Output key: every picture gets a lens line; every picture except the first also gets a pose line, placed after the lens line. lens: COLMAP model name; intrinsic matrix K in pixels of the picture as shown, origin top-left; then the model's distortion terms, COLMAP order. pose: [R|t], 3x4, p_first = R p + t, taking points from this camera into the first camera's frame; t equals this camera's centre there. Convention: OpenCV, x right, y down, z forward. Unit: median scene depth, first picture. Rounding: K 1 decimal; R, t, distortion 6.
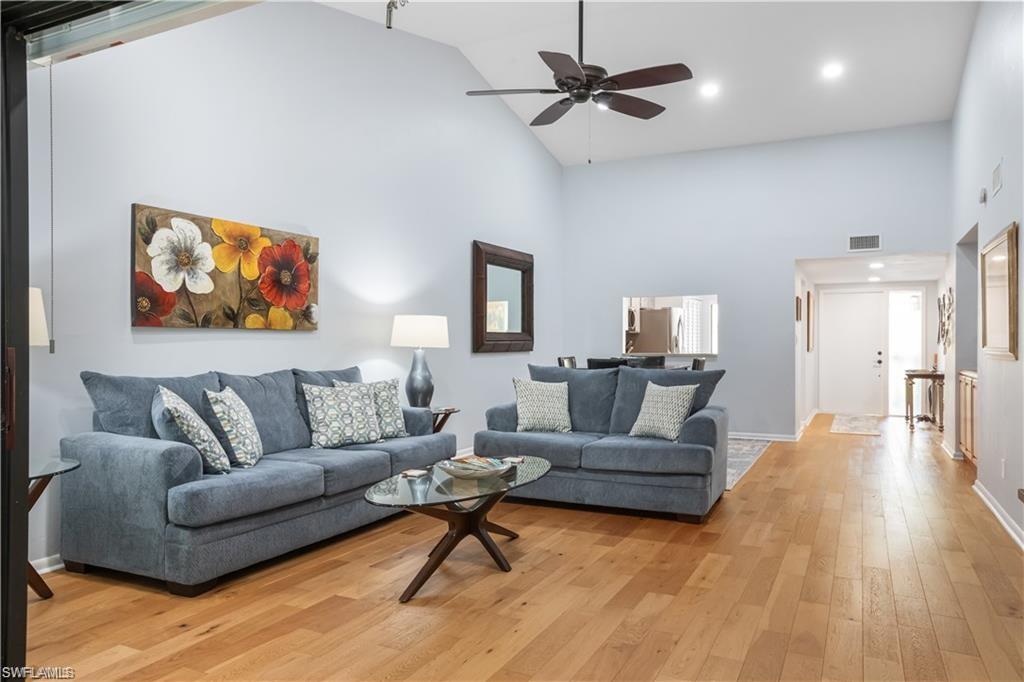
lens RADIAL K [[707.5, 0, 512.0], [0, 707.5, 341.0], [0, 0, 1]] dist [-0.025412, 0.077753]
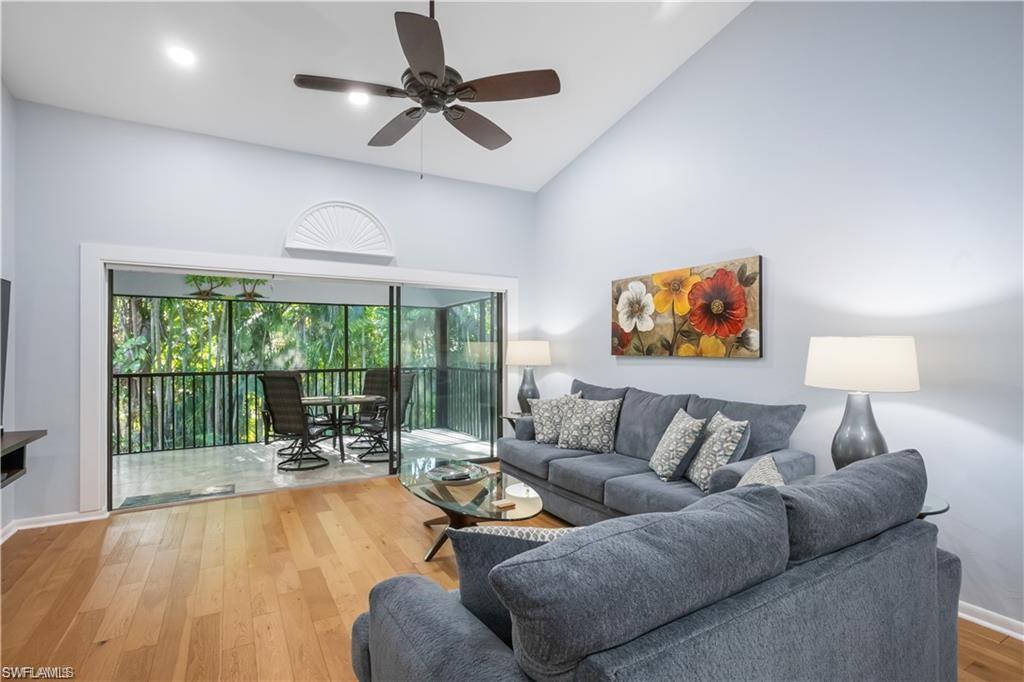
lens RADIAL K [[495.4, 0, 512.0], [0, 495.4, 341.0], [0, 0, 1]] dist [-0.042641, 0.000227]
pose [[-0.542360, -0.004721, -0.840133, 0.482240], [0.008926, 0.999895, -0.011380, -0.036743], [0.840099, -0.013671, -0.542261, 1.222618]]
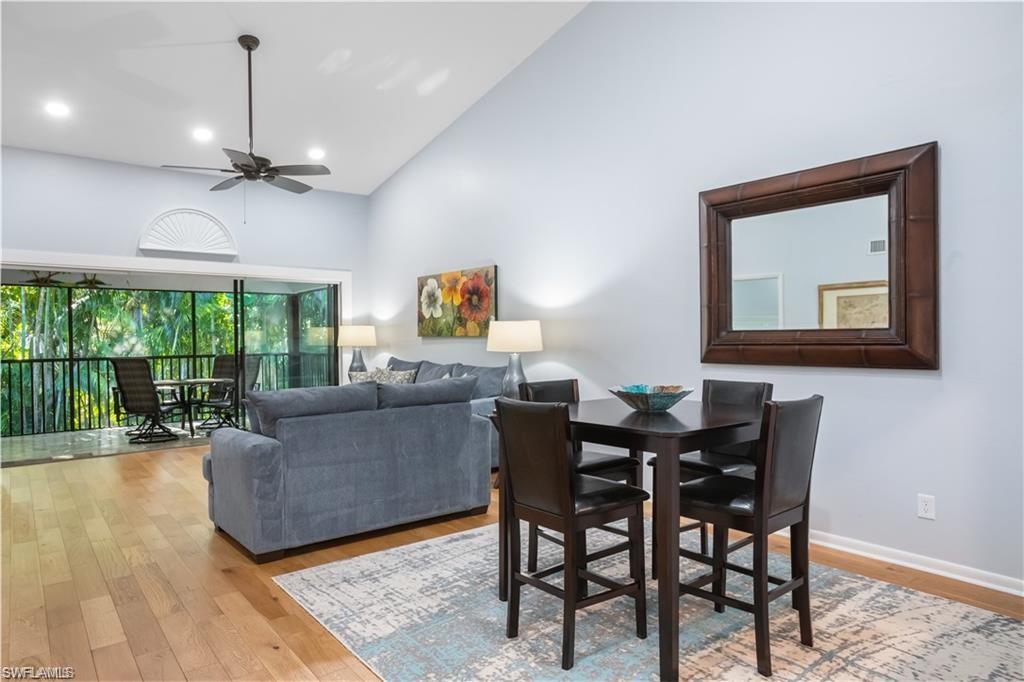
lens RADIAL K [[636.9, 0, 497.8], [0, 636.9, 339.7], [0, 0, 1]] dist [0.004652, 0.002832]
pose [[-0.433347, 0.015378, -0.901096, 0.898379], [0.016454, 0.999823, 0.009149, -0.021462], [0.901077, -0.010862, -0.433523, 1.726777]]
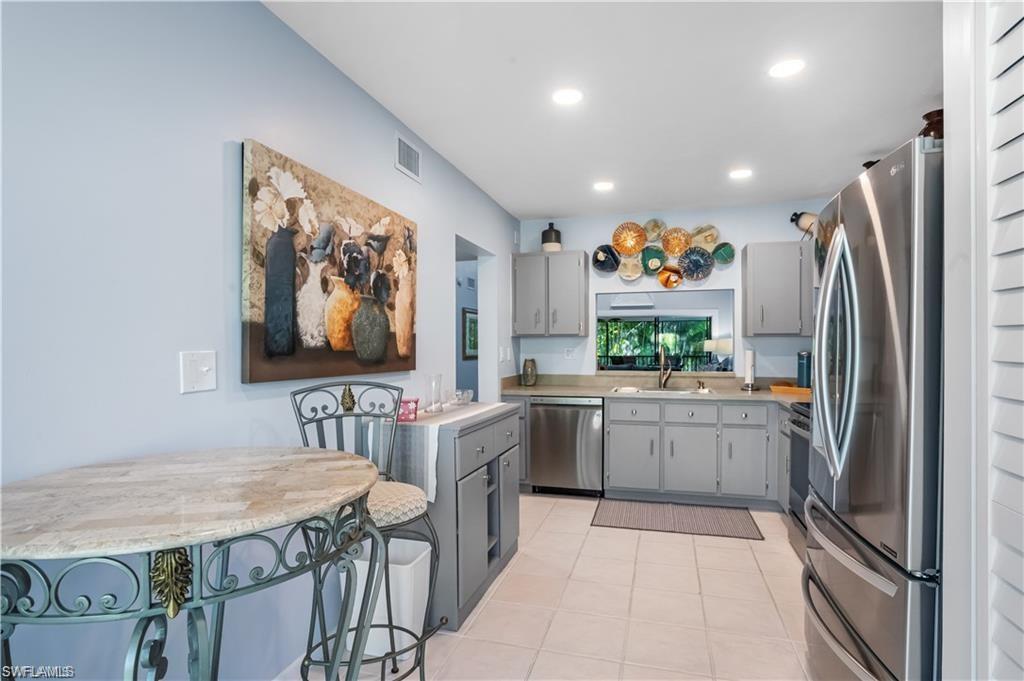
lens RADIAL K [[534.9, 0, 512.0], [0, 534.9, 340.5], [0, 0, 1]] dist [0.000309, 0.000478]
pose [[-0.981342, 0.002752, -0.192252, 0.964223], [0.005910, 0.999857, -0.015857, -0.013429], [0.192181, -0.016698, -0.981217, 2.971417]]
